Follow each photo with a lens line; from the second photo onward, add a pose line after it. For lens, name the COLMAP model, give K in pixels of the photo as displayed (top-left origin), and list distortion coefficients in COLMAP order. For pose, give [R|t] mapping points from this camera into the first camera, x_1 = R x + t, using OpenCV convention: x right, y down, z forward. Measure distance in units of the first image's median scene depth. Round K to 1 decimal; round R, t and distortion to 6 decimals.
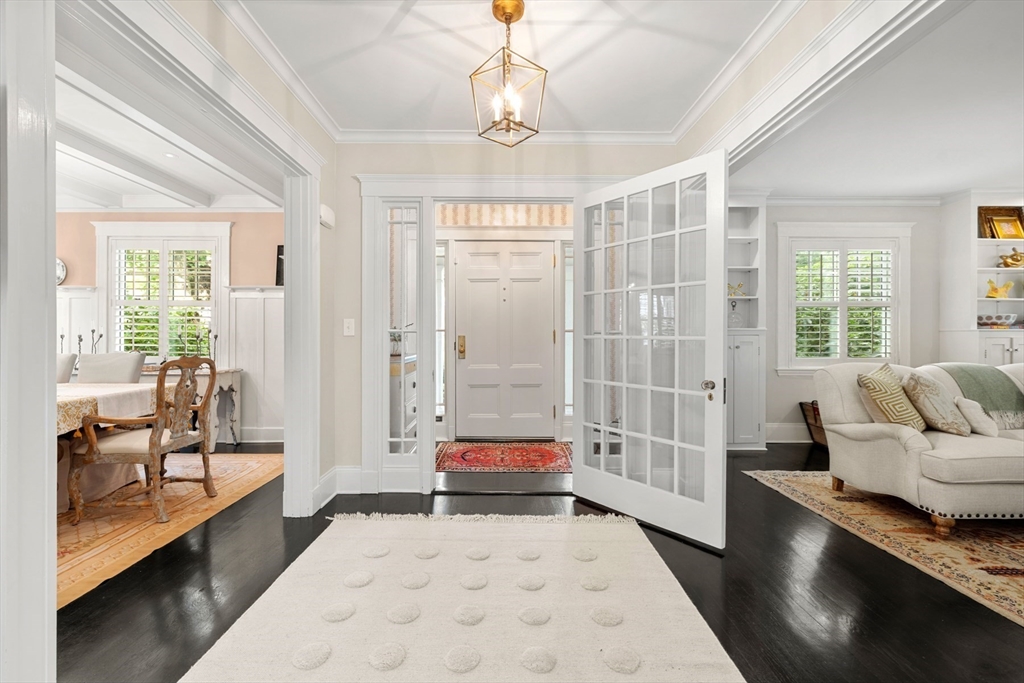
lens RADIAL K [[434.7, 0, 512.8], [0, 434.7, 340.0], [0, 0, 1]] dist [-0.001306, -0.000108]
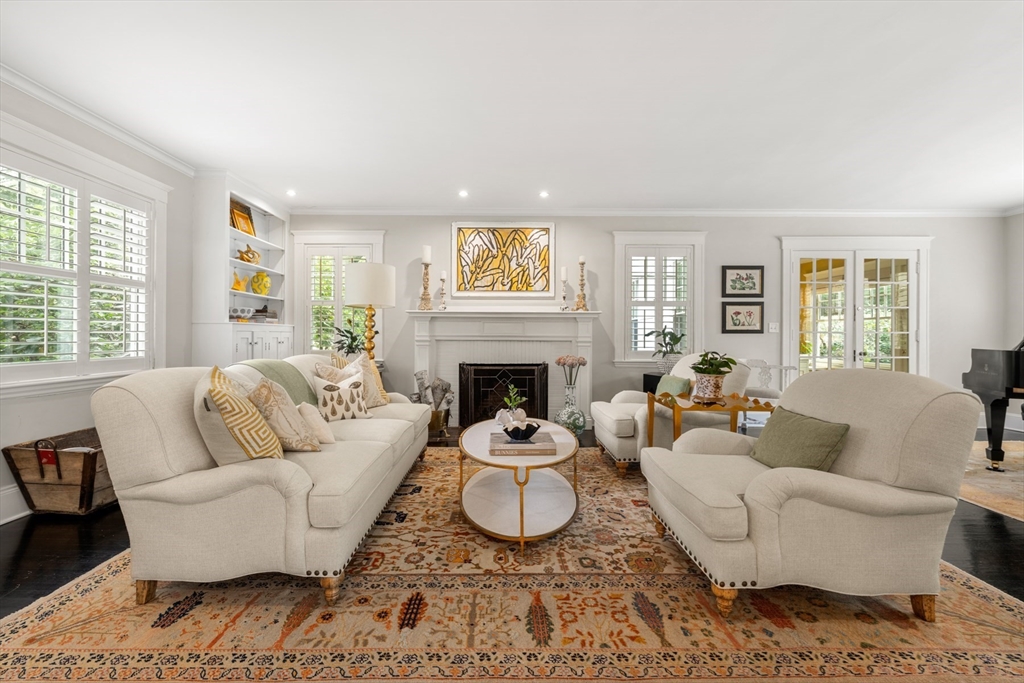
lens RADIAL K [[434.7, 0, 505.9], [0, 434.7, 335.5], [0, 0, 1]] dist [-0.001306, -0.000108]
pose [[0.029515, 0.000386, 0.999564, 0.209073], [-0.000055, 1.000000, -0.000385, 0.006834], [-0.999564, -0.000044, 0.029515, 0.528643]]
